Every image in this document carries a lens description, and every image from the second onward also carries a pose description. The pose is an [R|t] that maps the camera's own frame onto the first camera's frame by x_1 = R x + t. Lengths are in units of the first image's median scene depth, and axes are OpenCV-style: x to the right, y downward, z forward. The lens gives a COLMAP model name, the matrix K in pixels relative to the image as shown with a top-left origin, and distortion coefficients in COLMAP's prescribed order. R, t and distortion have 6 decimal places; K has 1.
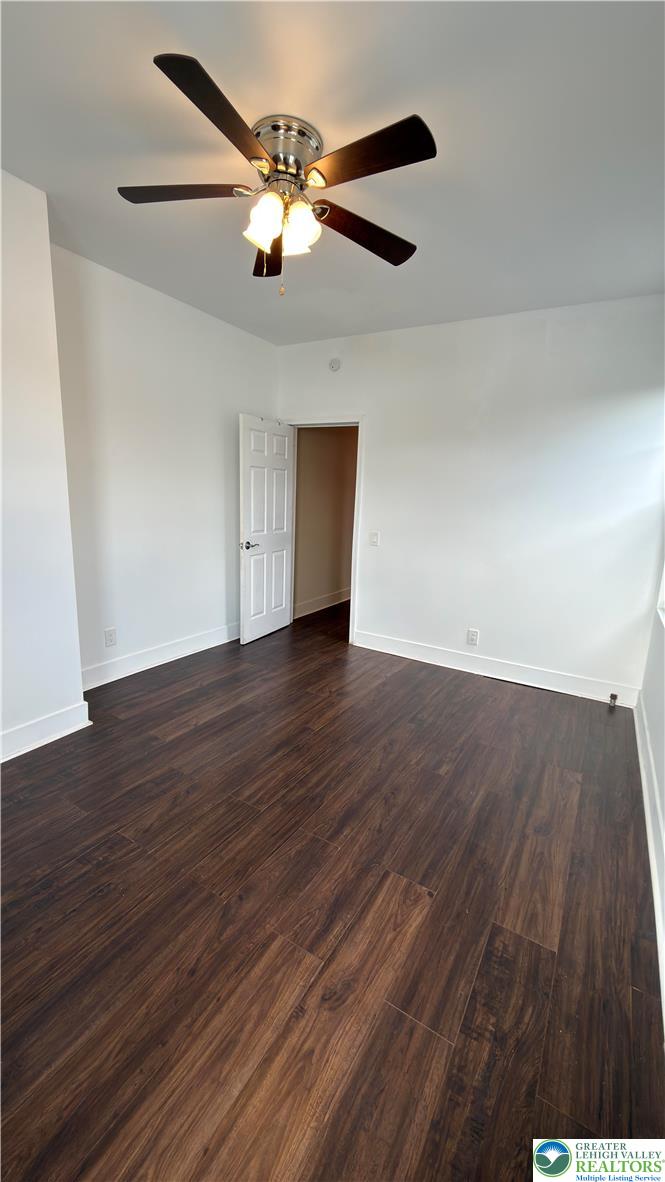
lens RADIAL K [[462.5, 0, 332.5], [0, 462.5, 591.0], [0, 0, 1]] dist [0.000824, -0.000092]
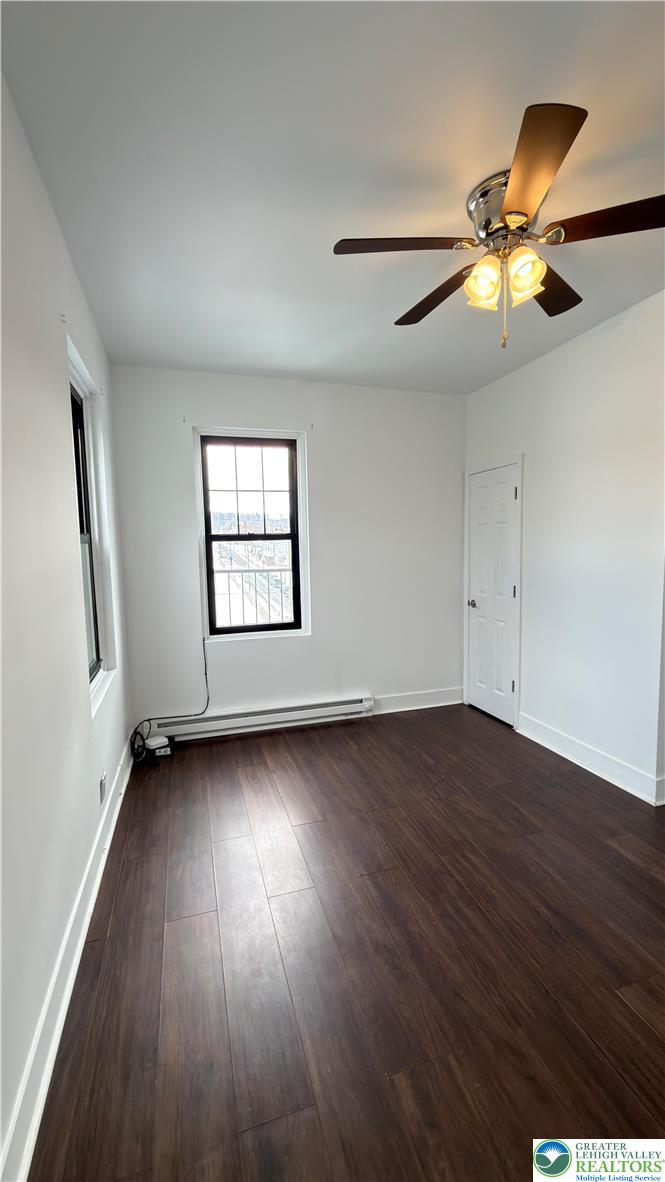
lens RADIAL K [[462.5, 0, 332.5], [0, 462.5, 591.0], [0, 0, 1]] dist [0.000824, -0.000092]
pose [[-0.648524, 0.041213, -0.760078, 0.714384], [-0.177984, 0.962643, 0.204058, -0.245387], [0.740094, 0.267618, -0.616962, 1.218061]]
